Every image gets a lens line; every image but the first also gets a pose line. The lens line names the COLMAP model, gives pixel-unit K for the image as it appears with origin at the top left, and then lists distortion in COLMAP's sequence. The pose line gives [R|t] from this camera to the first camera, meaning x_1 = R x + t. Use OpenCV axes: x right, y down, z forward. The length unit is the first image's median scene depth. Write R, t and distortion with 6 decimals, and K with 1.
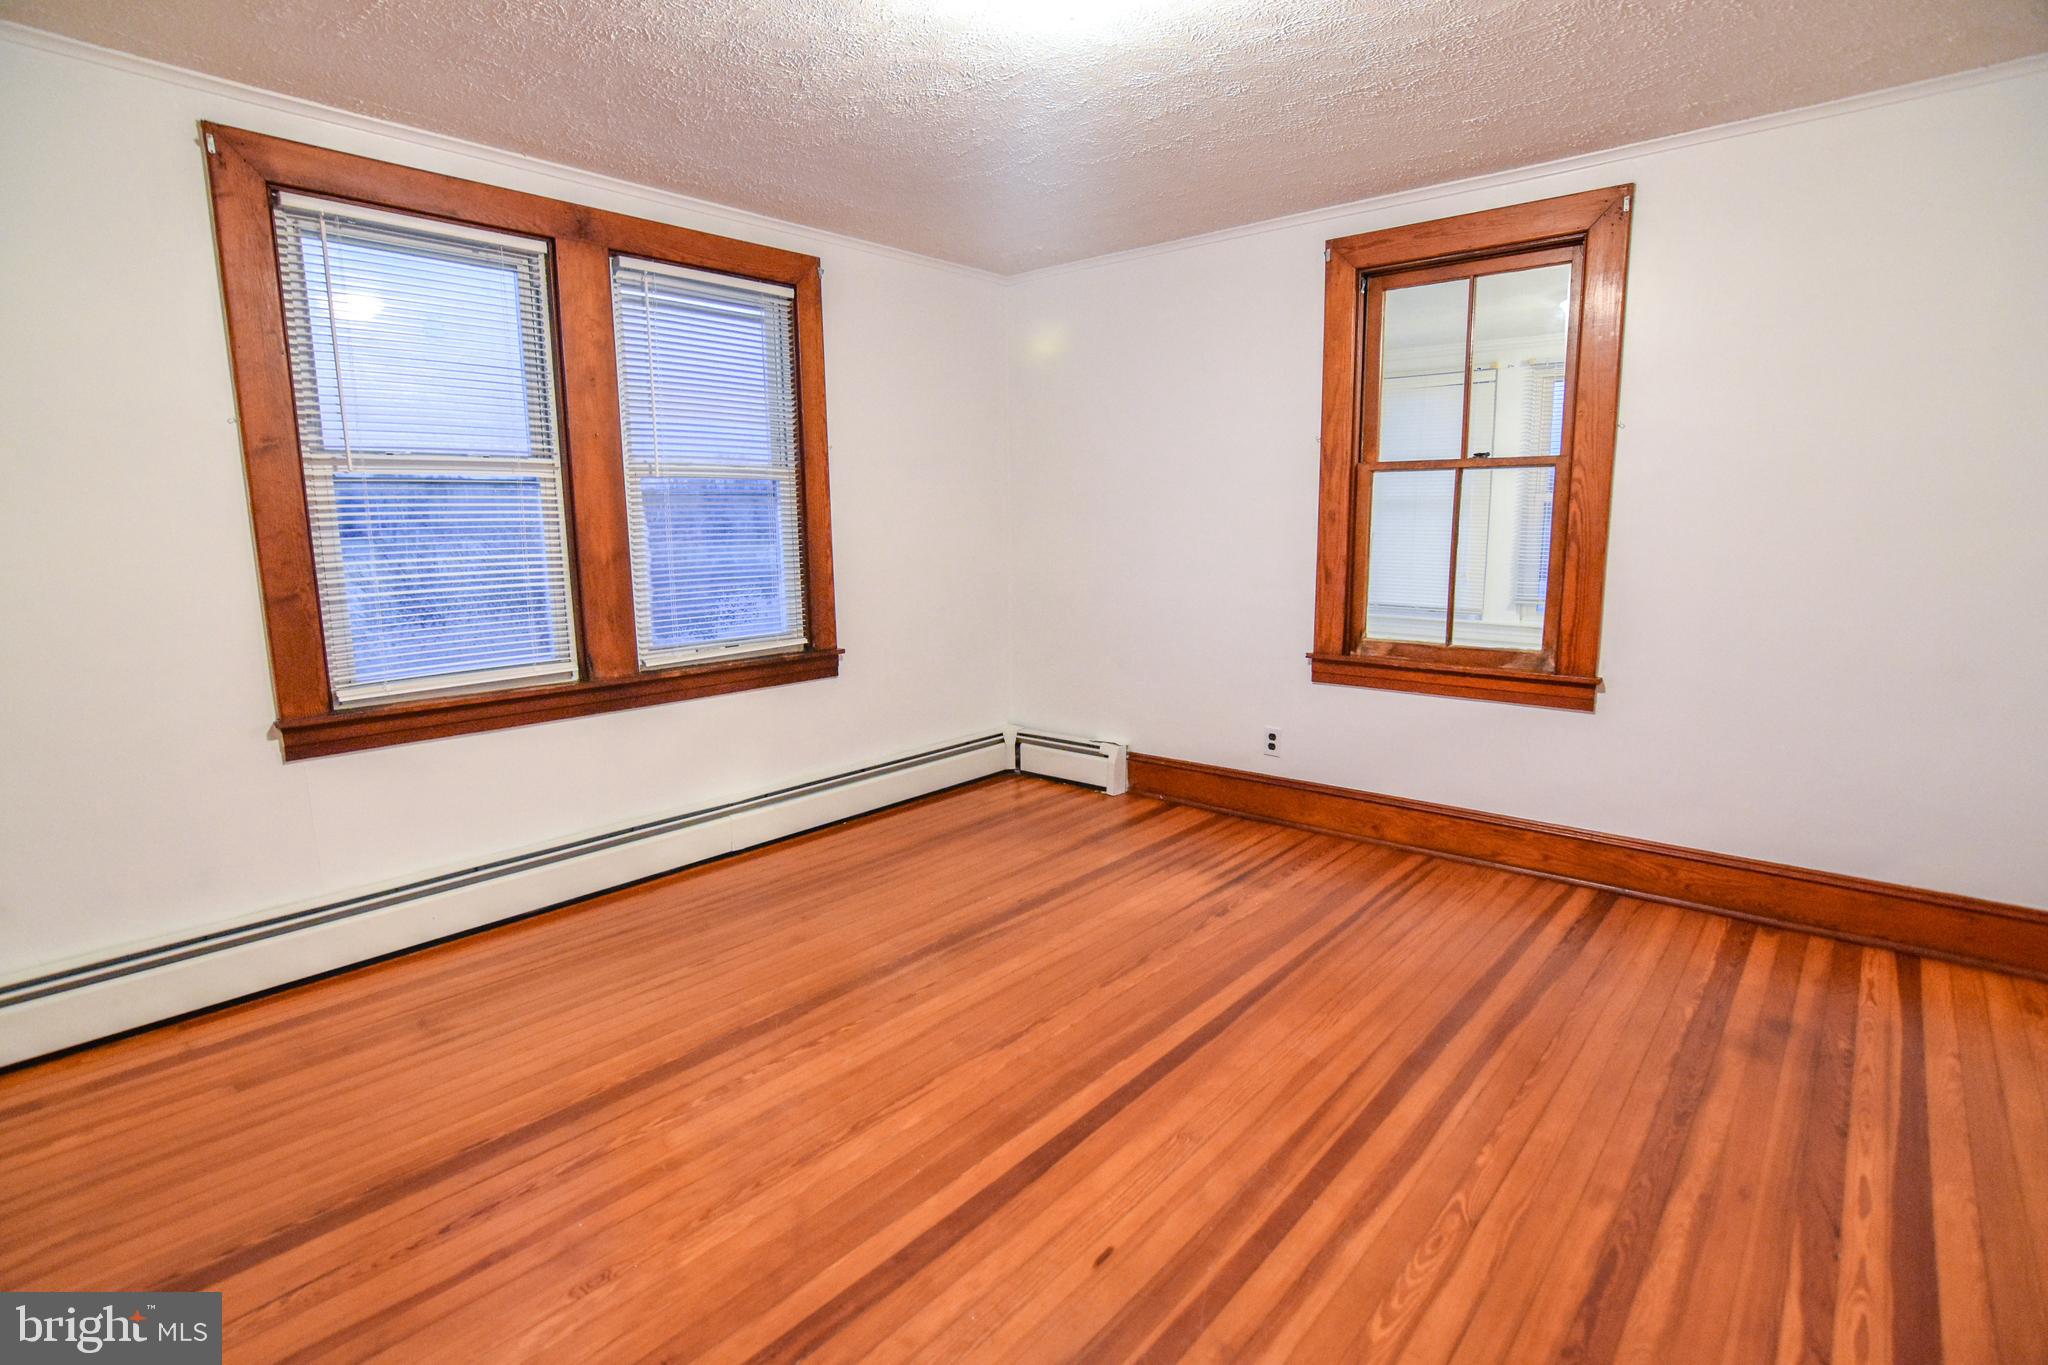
lens RADIAL K [[1002.1, 0, 1028.7], [0, 1002.1, 684.9], [0, 0, 1]] dist [-0.030191, 0.008875]
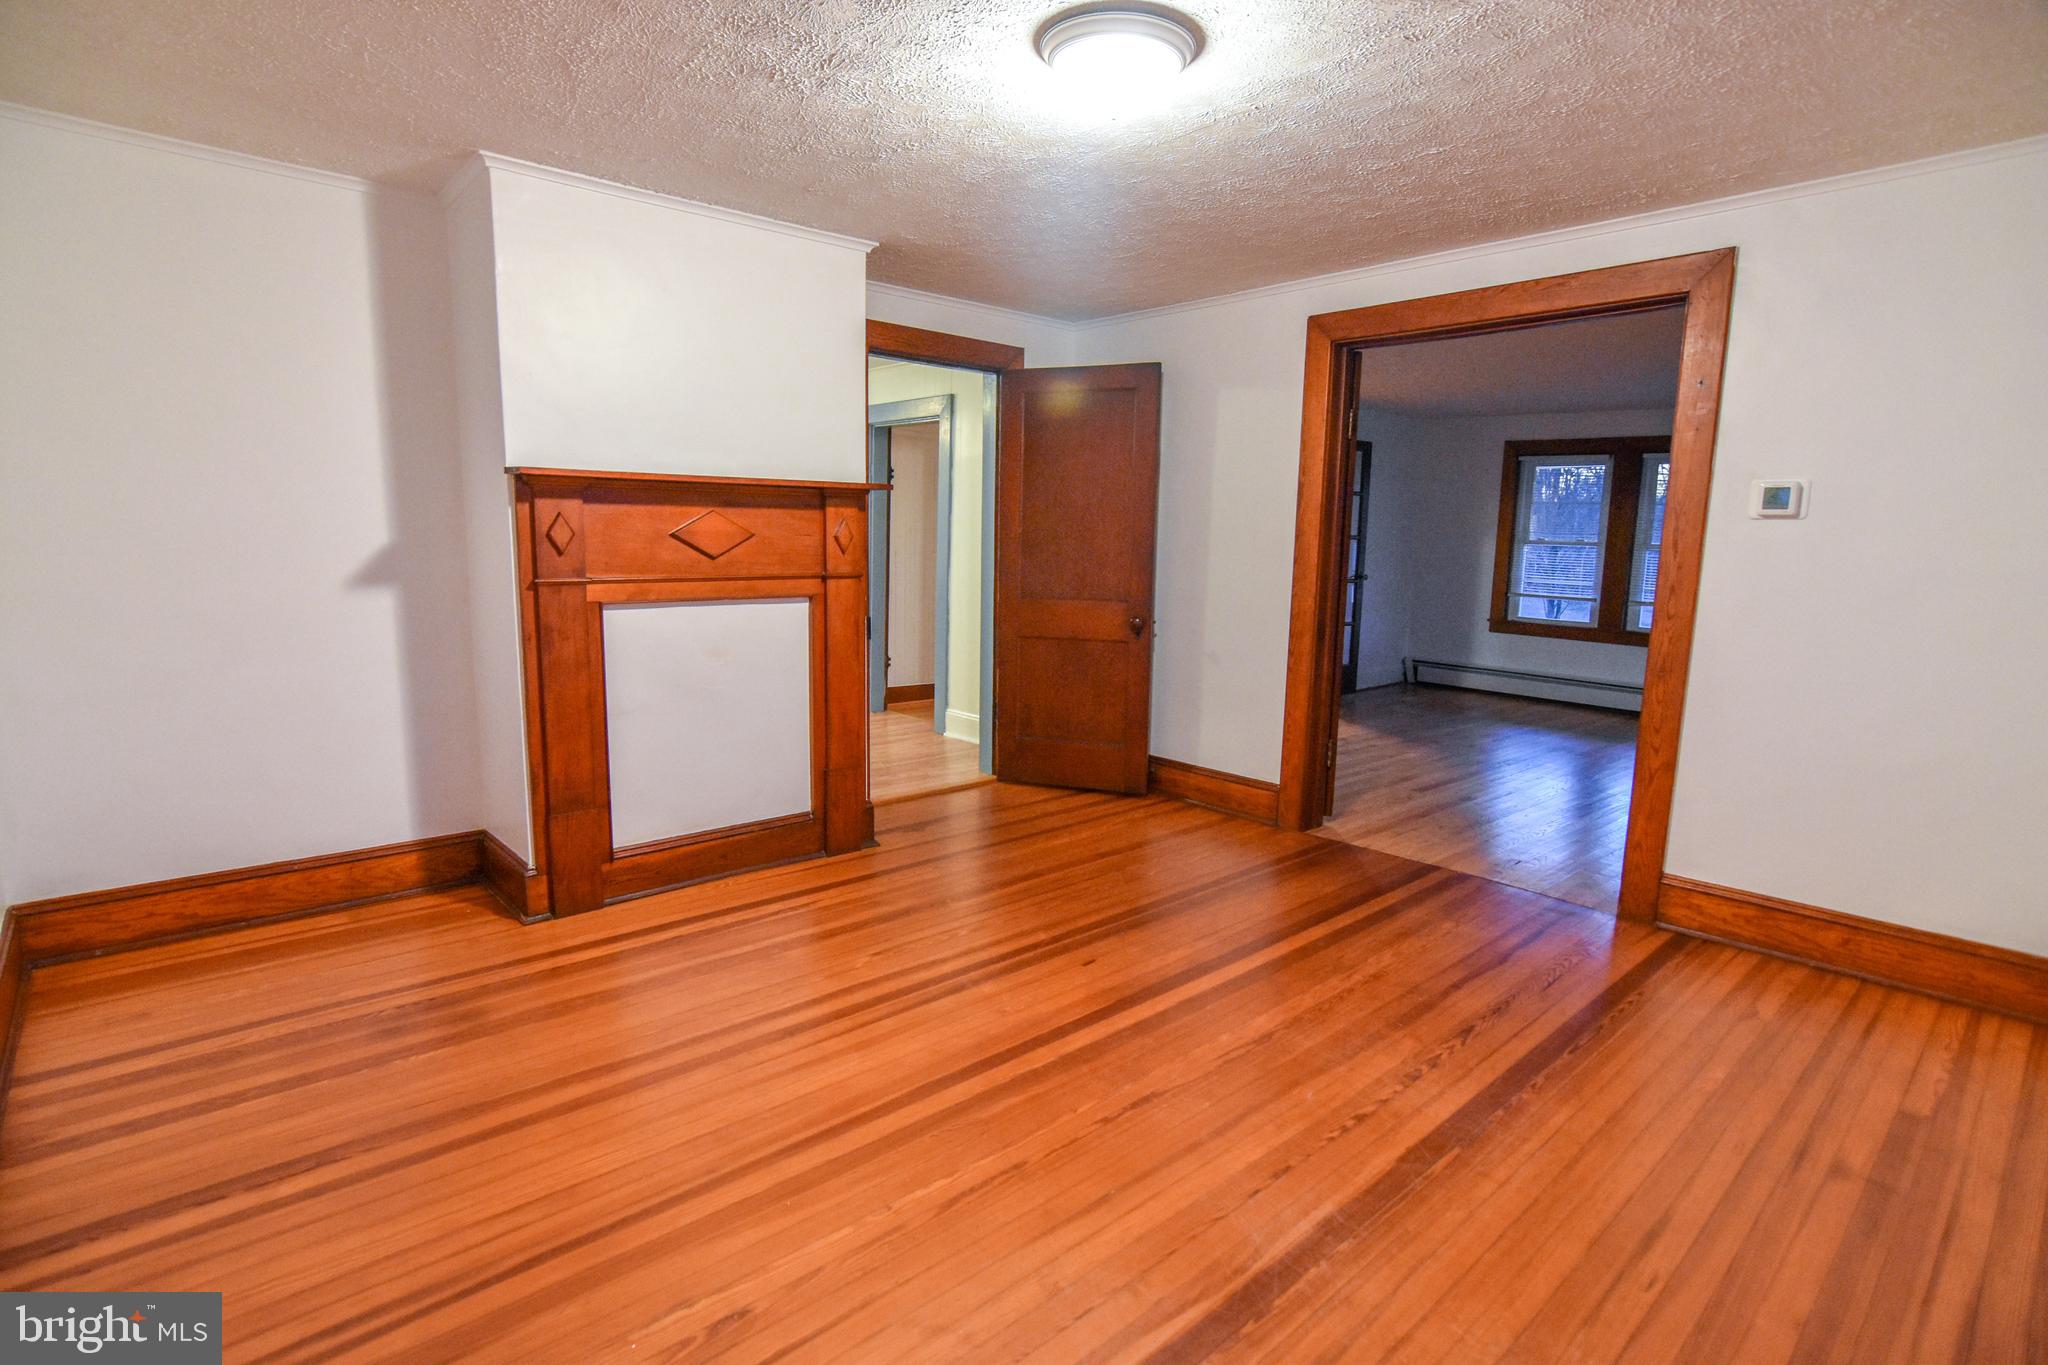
lens RADIAL K [[1002.1, 0, 1022.7], [0, 1002.1, 678.8], [0, 0, 1]] dist [-0.030191, 0.008875]
pose [[-0.990676, -0.029332, 0.133047, -0.018776], [0.014347, 0.948658, 0.315977, -0.323887], [-0.135485, 0.314939, -0.939392, 1.792887]]
